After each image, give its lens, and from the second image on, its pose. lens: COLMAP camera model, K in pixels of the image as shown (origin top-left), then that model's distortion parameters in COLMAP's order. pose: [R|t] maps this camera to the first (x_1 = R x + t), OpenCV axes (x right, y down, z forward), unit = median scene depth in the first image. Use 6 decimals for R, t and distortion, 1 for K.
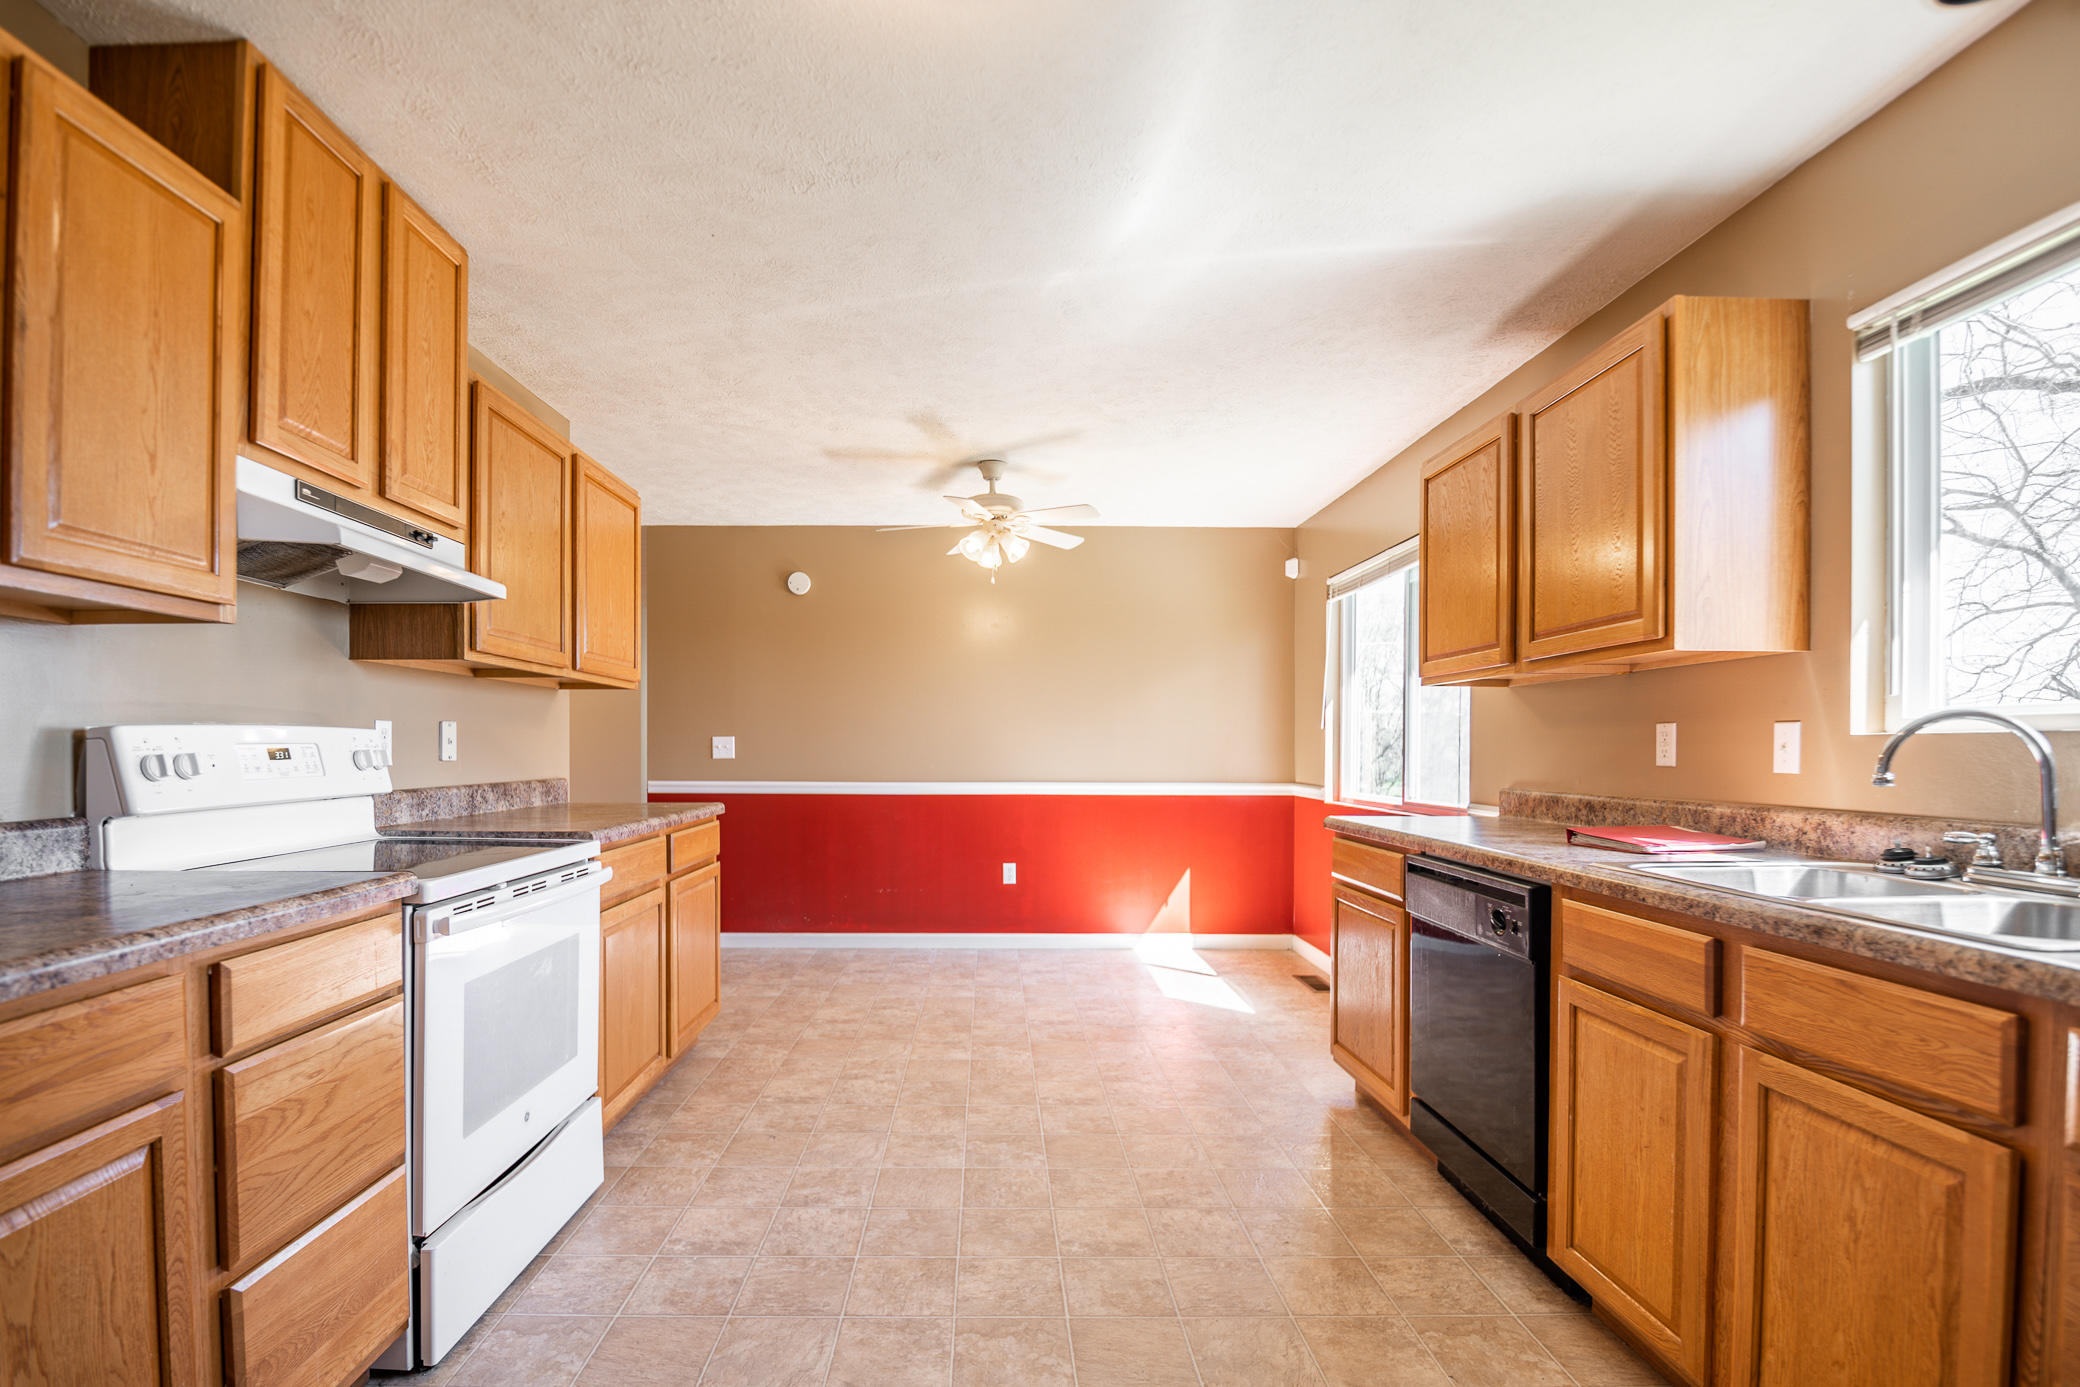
lens RADIAL K [[948.7, 0, 1020.6], [0, 948.7, 756.2], [0, 0, 1]] dist [-0.018553, -0.003341]
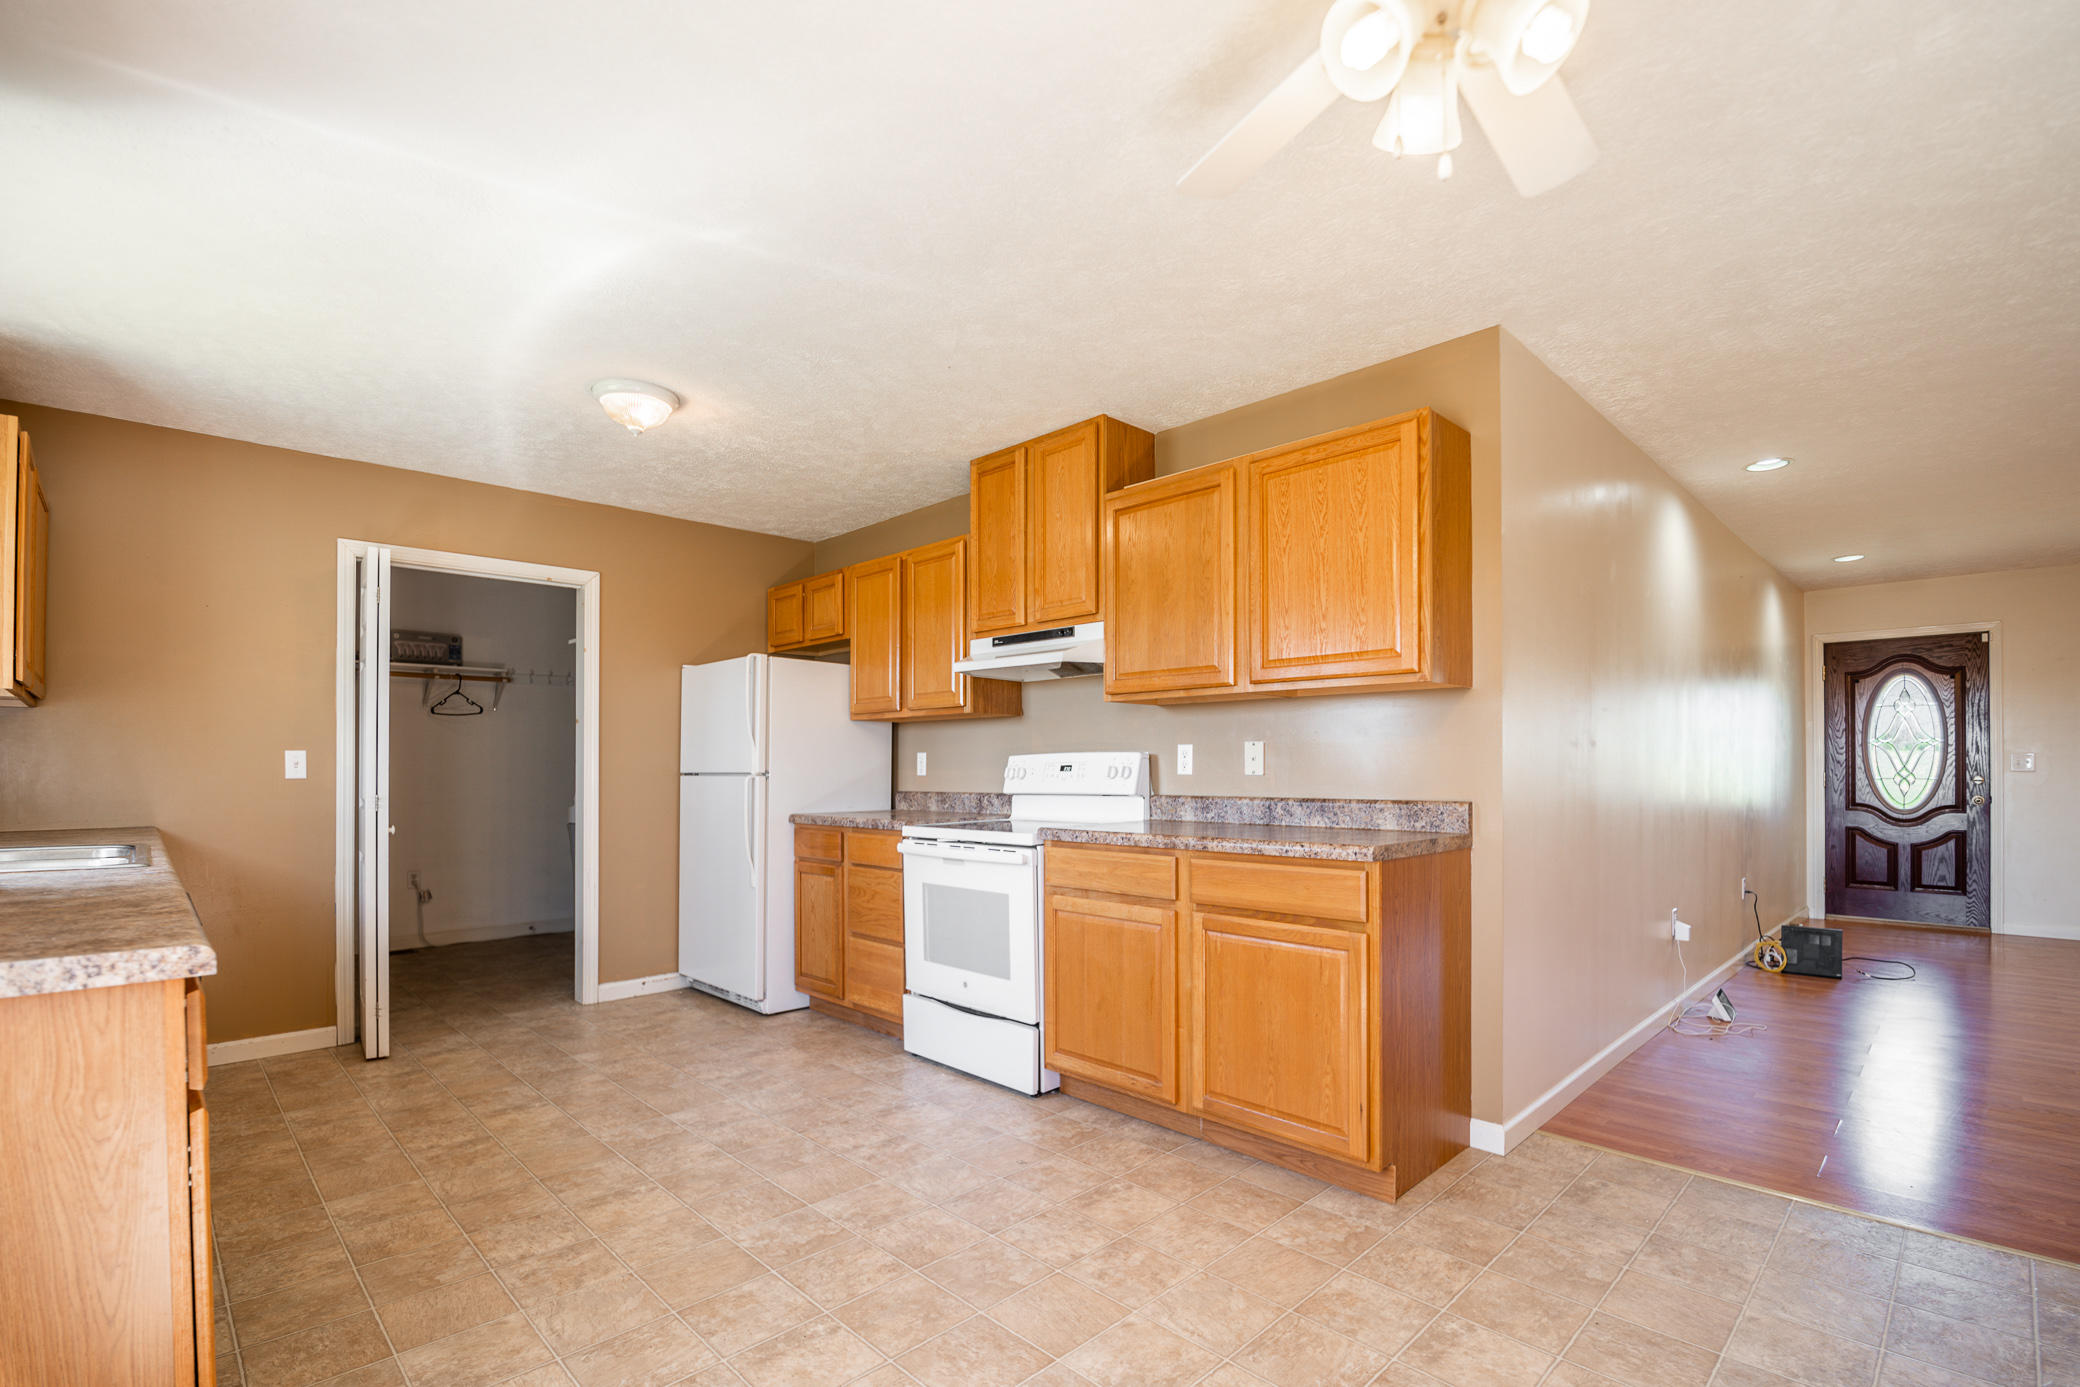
lens RADIAL K [[948.7, 0, 1046.9], [0, 948.7, 751.1], [0, 0, 1]] dist [-0.018553, -0.003341]
pose [[-0.733195, -0.011630, -0.679918, 0.509603], [-0.003630, 0.999906, -0.013190, -0.011107], [0.680008, -0.007203, -0.733169, 2.281493]]
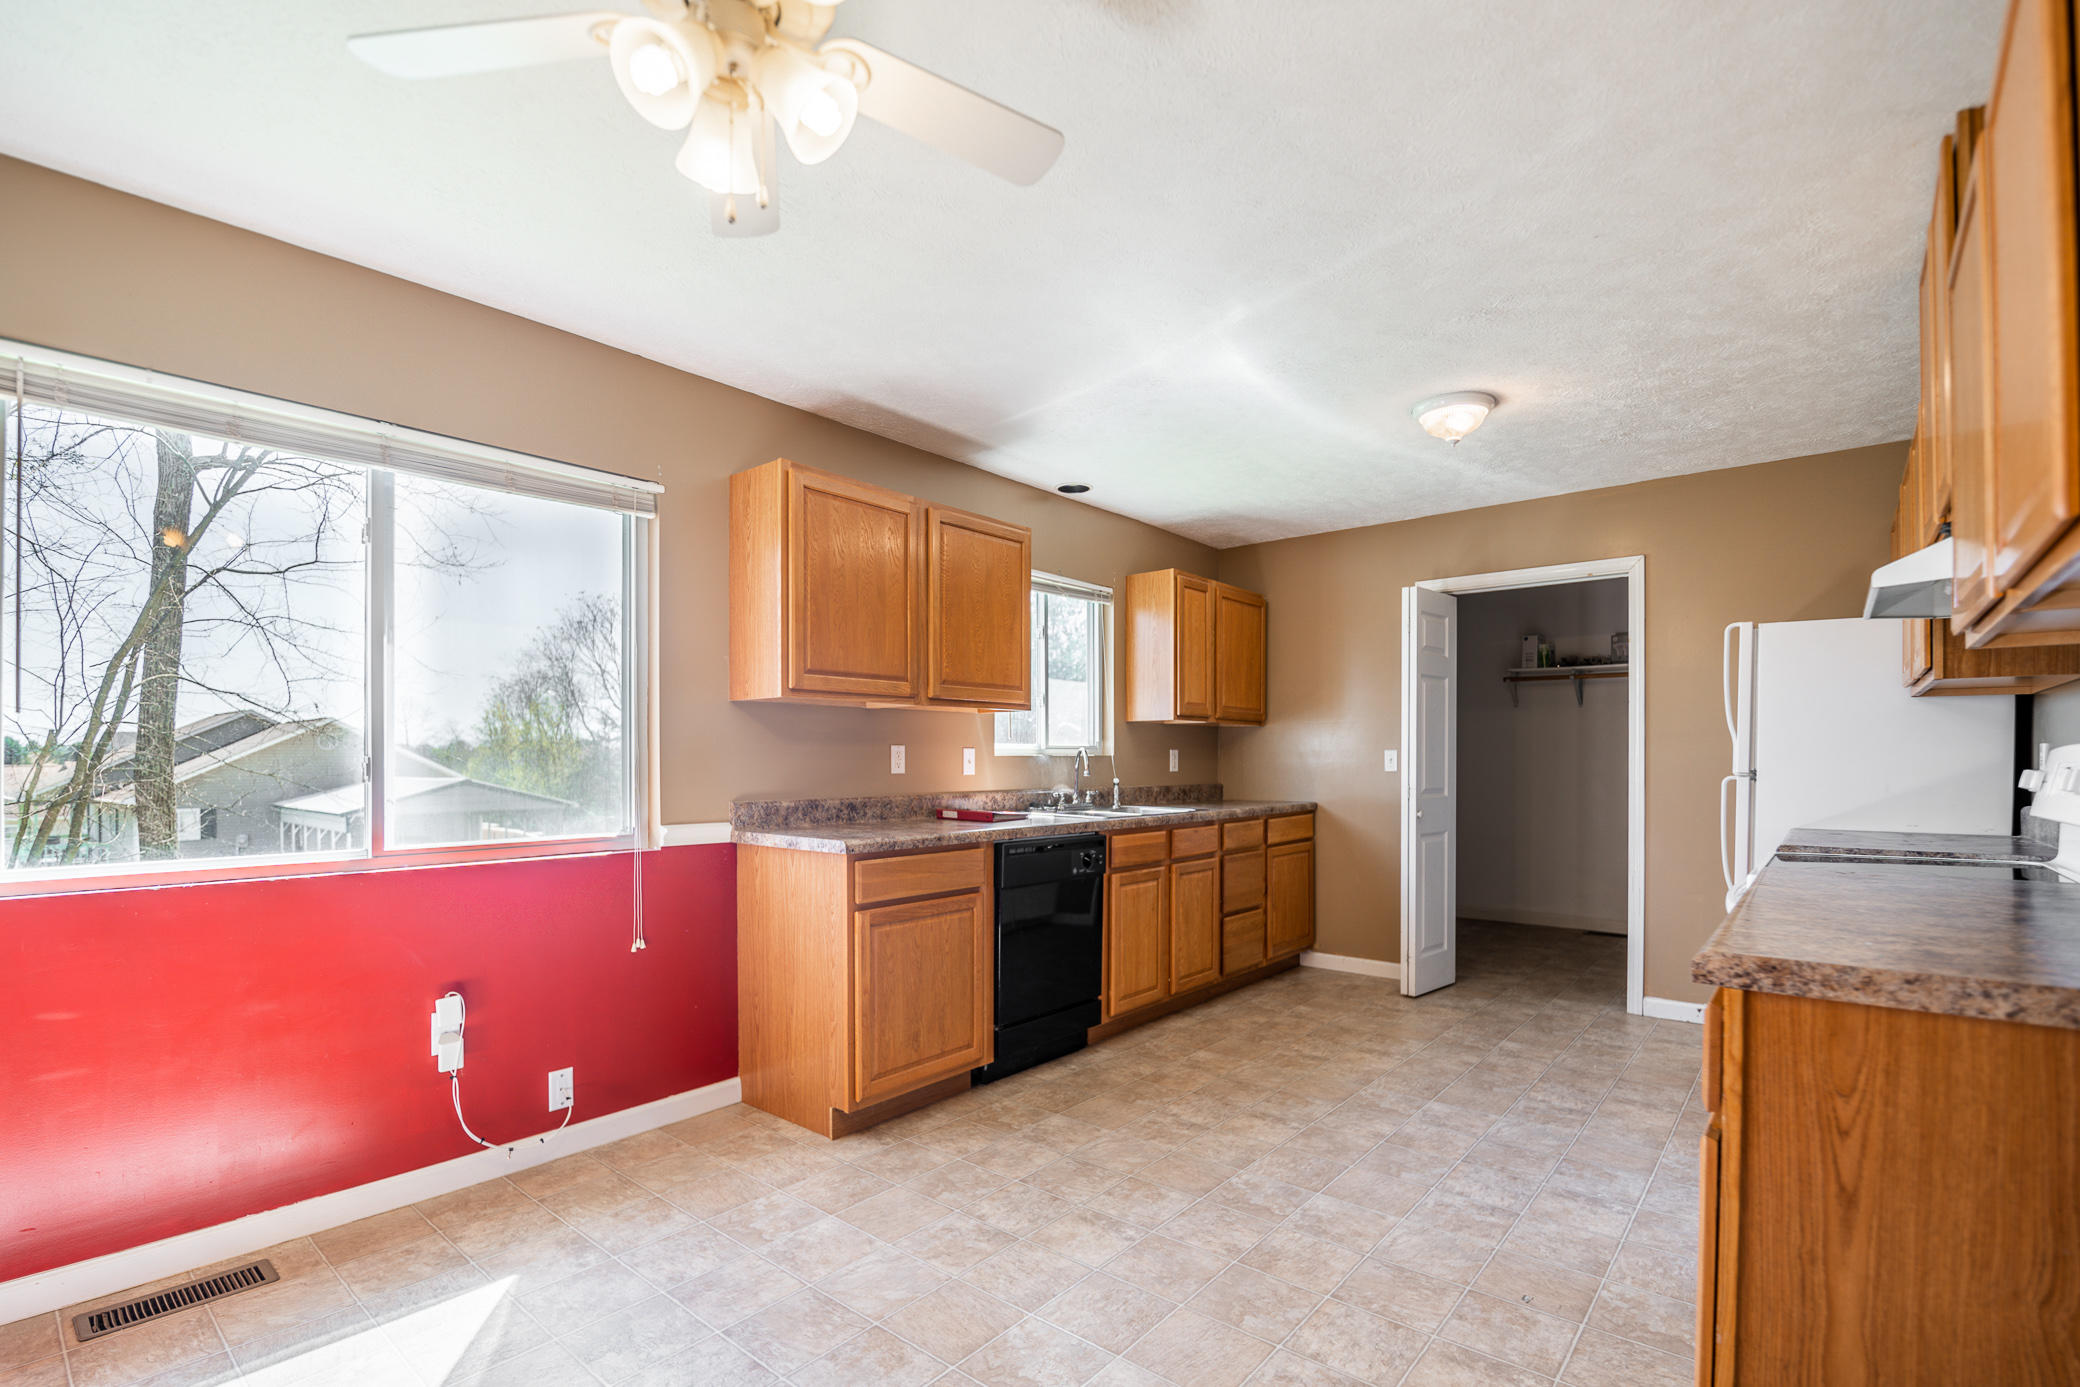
lens RADIAL K [[948.7, 0, 1050.9], [0, 948.7, 762.3], [0, 0, 1]] dist [-0.018553, -0.003341]
pose [[-0.744123, -0.004548, 0.668027, -0.619891], [0.002658, 0.999949, 0.009768, -0.026137], [-0.668037, 0.009044, -0.744073, 2.341236]]
